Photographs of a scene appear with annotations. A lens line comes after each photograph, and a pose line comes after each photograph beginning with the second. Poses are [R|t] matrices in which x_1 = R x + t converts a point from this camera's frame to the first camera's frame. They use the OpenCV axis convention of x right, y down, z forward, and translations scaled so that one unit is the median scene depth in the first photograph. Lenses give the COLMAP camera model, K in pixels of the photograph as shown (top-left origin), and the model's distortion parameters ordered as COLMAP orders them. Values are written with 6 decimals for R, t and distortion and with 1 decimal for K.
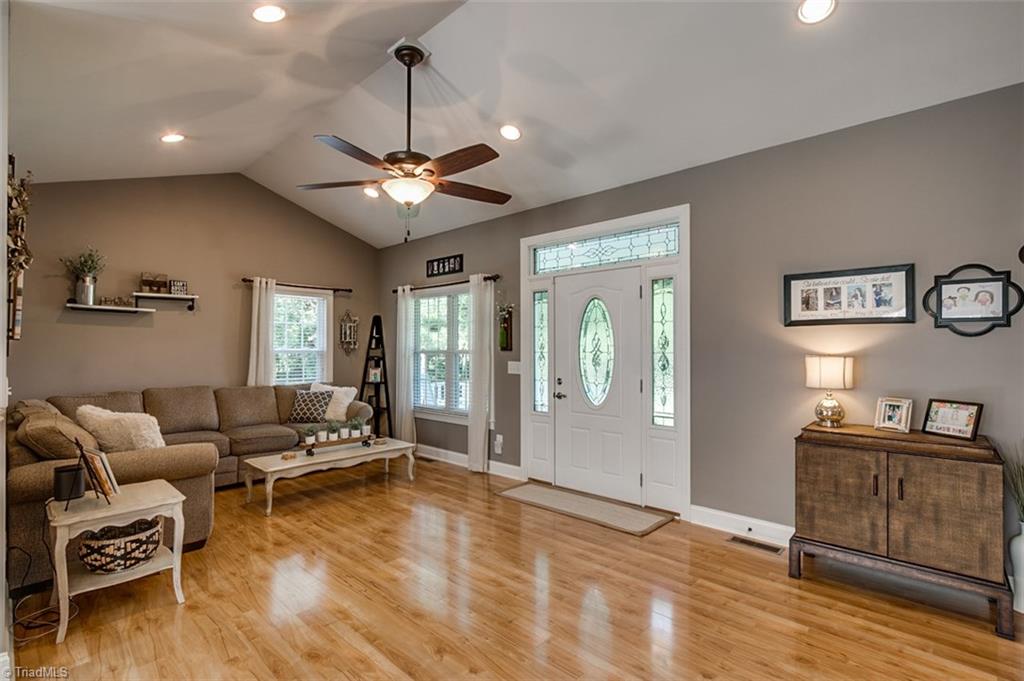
lens RADIAL K [[476.0, 0, 515.6], [0, 476.0, 345.9], [0, 0, 1]] dist [-0.002755, -0.000066]
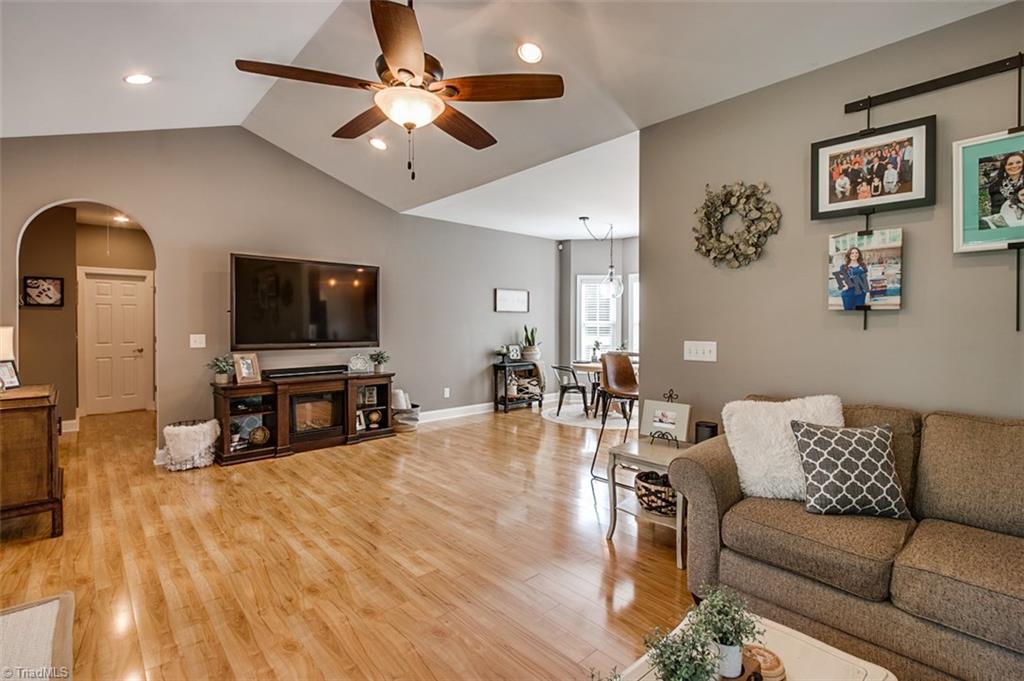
lens RADIAL K [[502.8, 0, 510.8], [0, 502.8, 333.8], [0, 0, 1]] dist [-0.002402, 0.001655]
pose [[-0.994816, -0.002948, 0.101644, -0.558482], [-0.002031, 0.999956, 0.009128, 0.027685], [-0.101667, 0.008875, -0.994779, 2.128018]]
